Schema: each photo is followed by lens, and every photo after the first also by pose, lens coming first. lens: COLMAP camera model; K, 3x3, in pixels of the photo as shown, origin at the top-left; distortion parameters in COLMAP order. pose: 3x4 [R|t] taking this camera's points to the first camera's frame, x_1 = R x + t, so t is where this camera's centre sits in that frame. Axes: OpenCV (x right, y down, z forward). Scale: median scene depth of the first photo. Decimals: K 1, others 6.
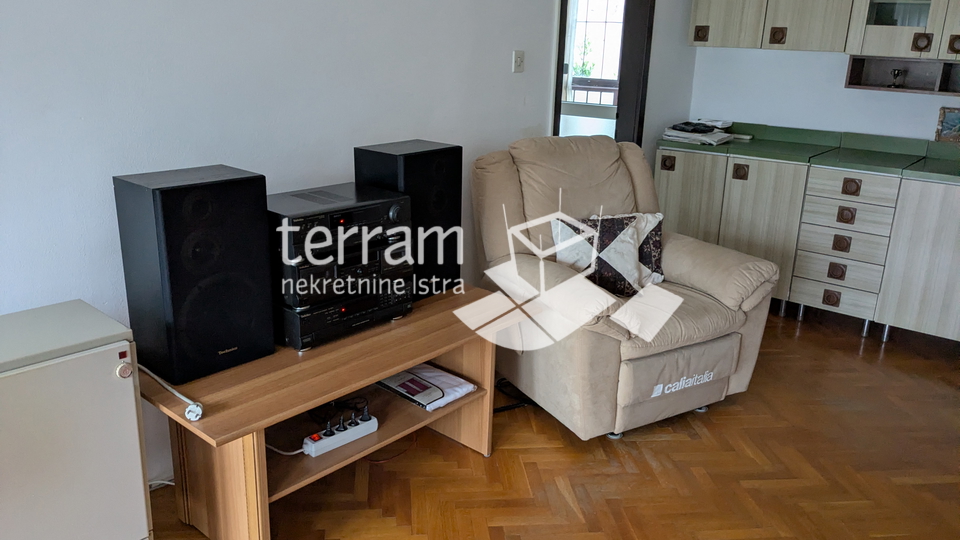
lens RADIAL K [[754.0, 0, 482.2], [0, 754.0, 274.7], [0, 0, 1]] dist [0.052741, -0.091550]
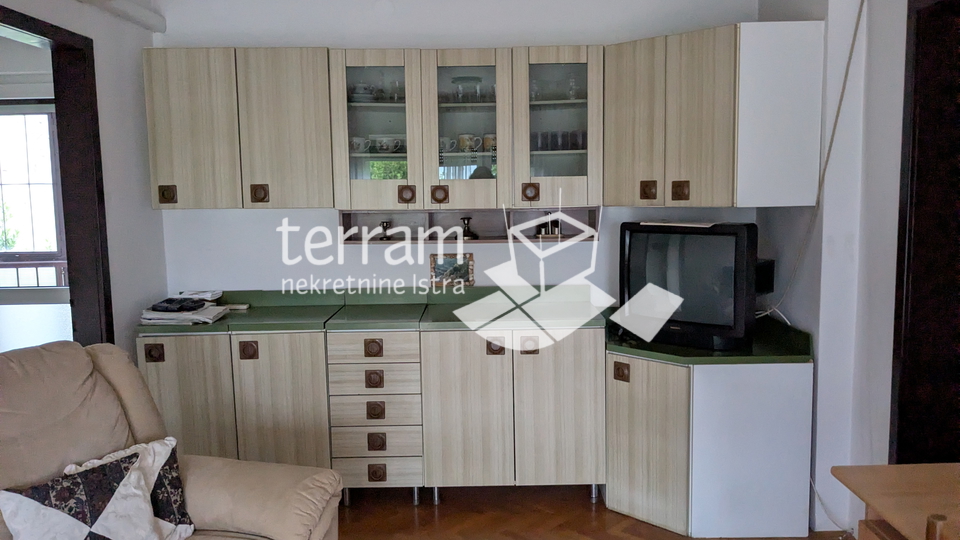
lens RADIAL K [[754.0, 0, 482.2], [0, 754.0, 274.7], [0, 0, 1]] dist [0.052741, -0.091550]
pose [[0.766333, -0.111860, 0.632630, 0.019169], [0.230304, 0.967110, -0.107976, -0.070838], [-0.599745, 0.228443, 0.766890, 0.195764]]
